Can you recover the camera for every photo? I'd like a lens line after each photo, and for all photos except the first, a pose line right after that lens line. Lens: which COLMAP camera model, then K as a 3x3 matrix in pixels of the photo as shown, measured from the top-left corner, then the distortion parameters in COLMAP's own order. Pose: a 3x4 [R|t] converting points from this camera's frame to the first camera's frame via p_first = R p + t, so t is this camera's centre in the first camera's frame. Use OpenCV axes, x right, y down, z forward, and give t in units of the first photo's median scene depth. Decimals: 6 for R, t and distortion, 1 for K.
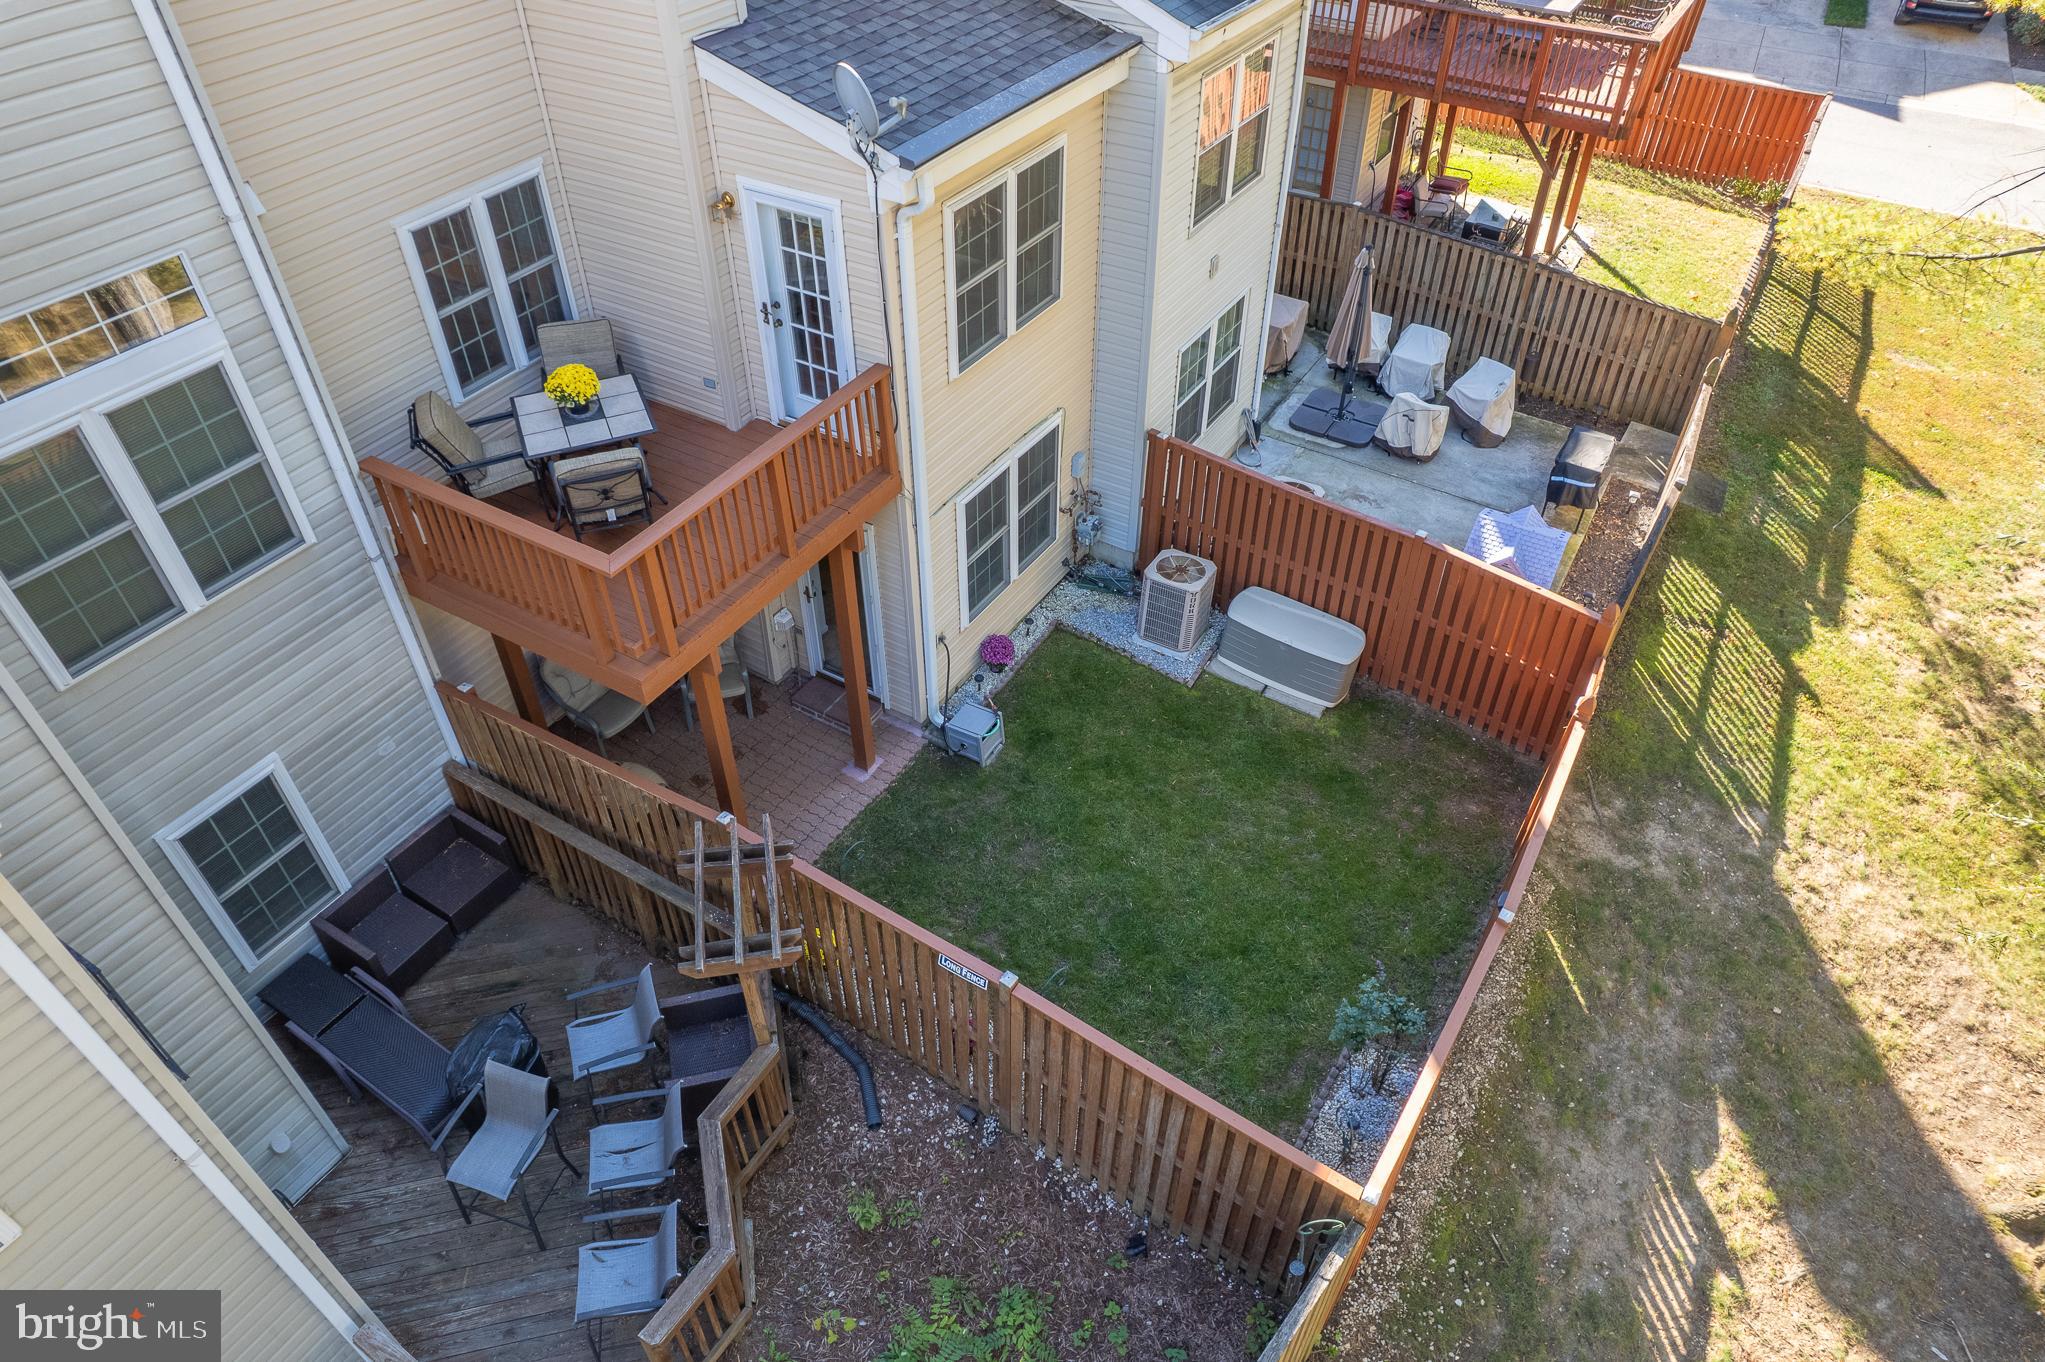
lens RADIAL K [[1299.7, 0, 1024.8], [0, 1299.7, 693.0], [0, 0, 1]] dist [-0.078526, 0.070522]
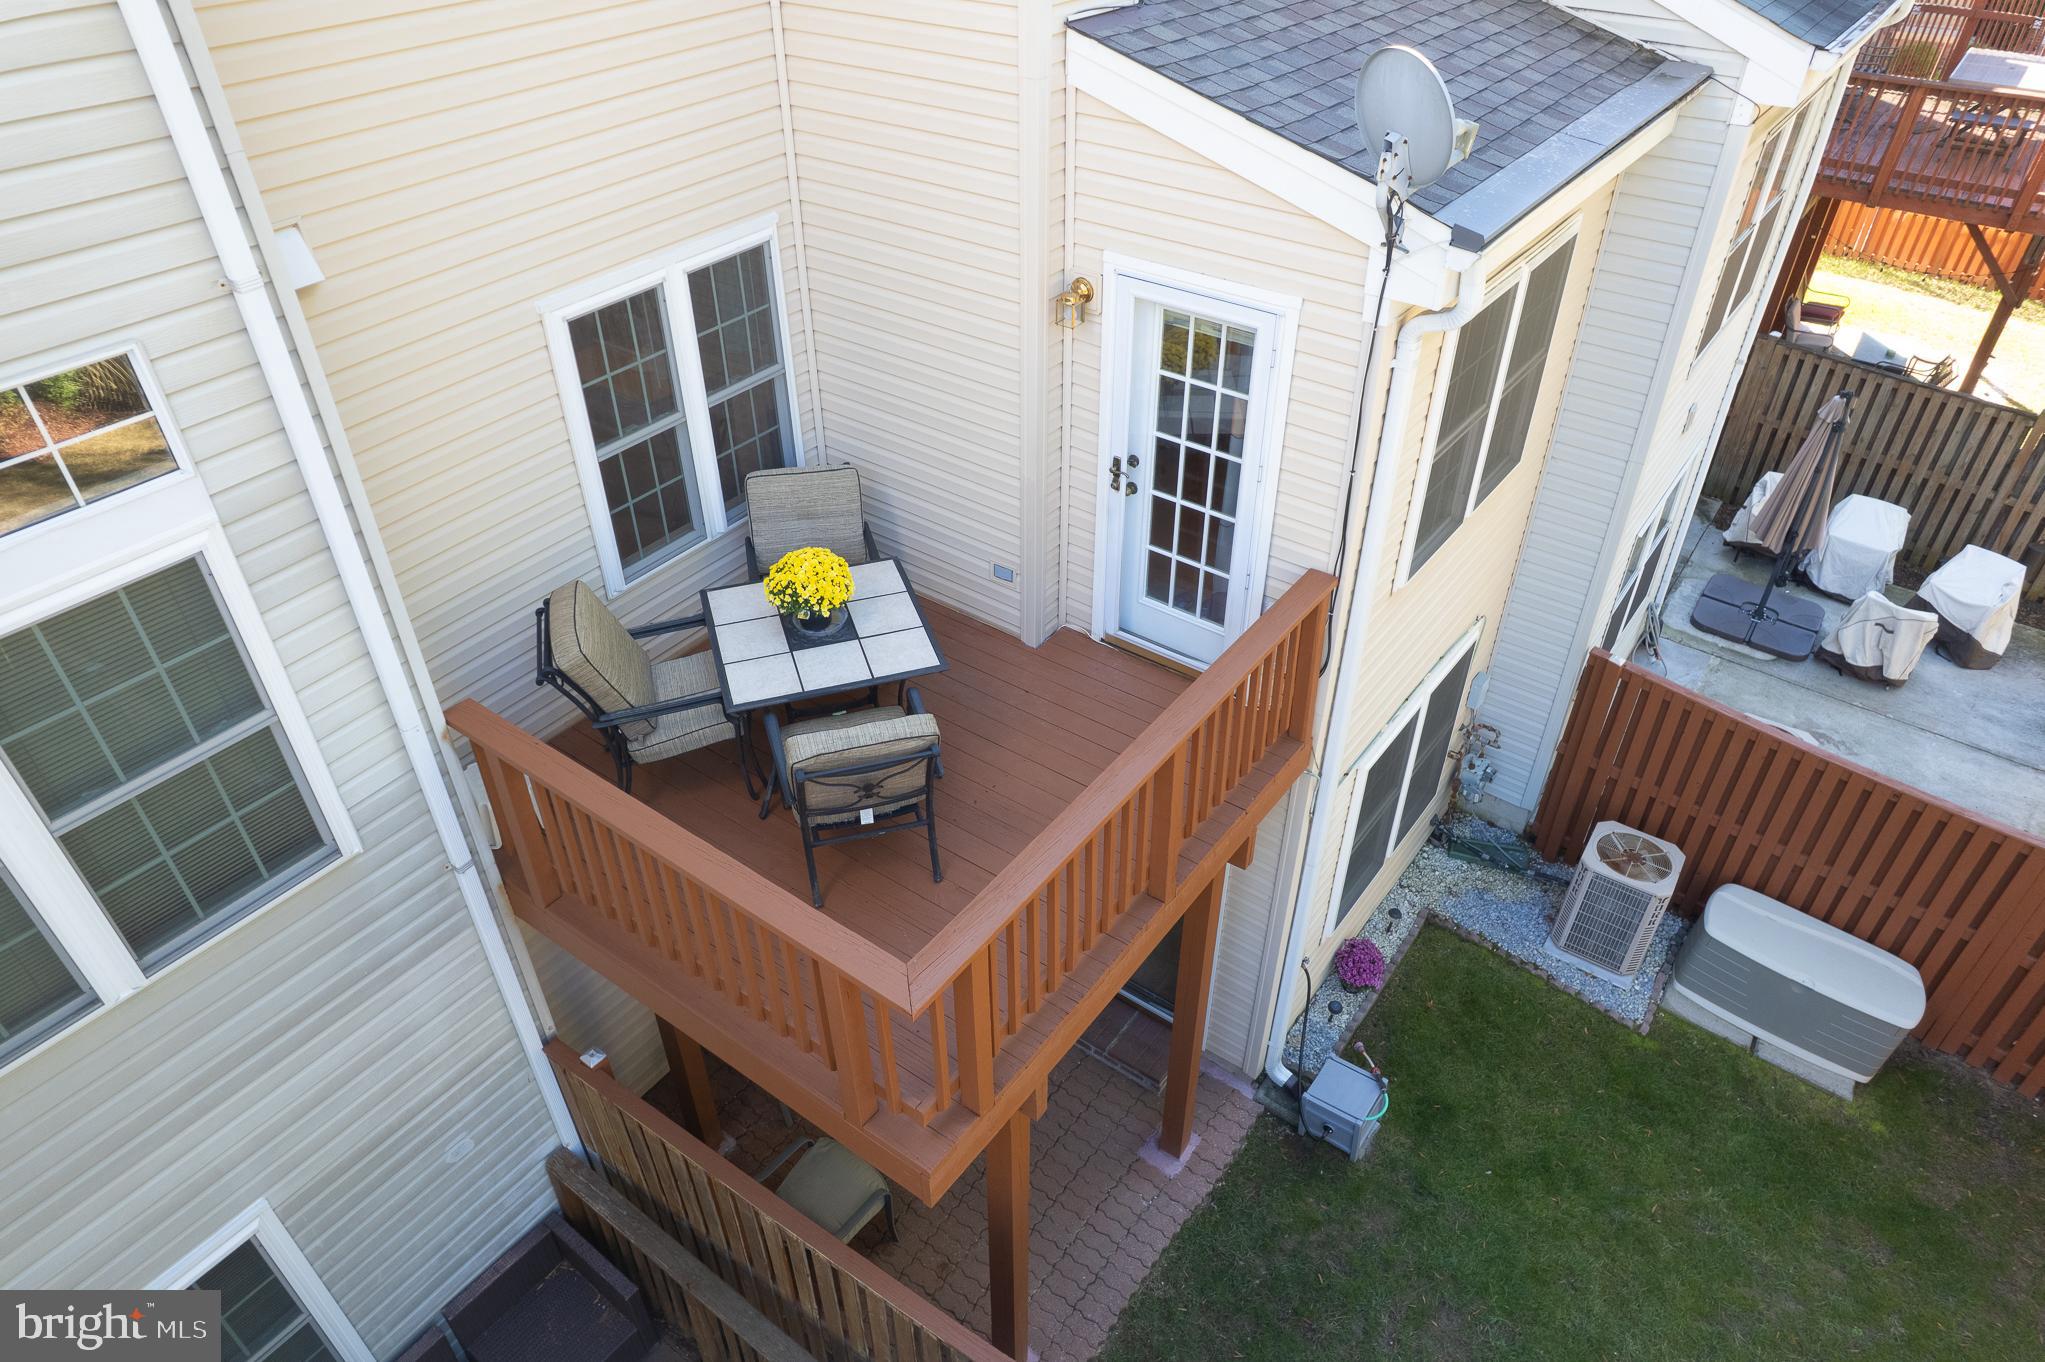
lens RADIAL K [[1299.7, 0, 1024.8], [0, 1299.7, 693.0], [0, 0, 1]] dist [-0.078526, 0.070522]
pose [[0.995892, 0.055240, -0.071752, -0.192103], [-0.060615, 0.995337, -0.075038, -0.139390], [0.067272, 0.079079, 0.994596, 0.383868]]
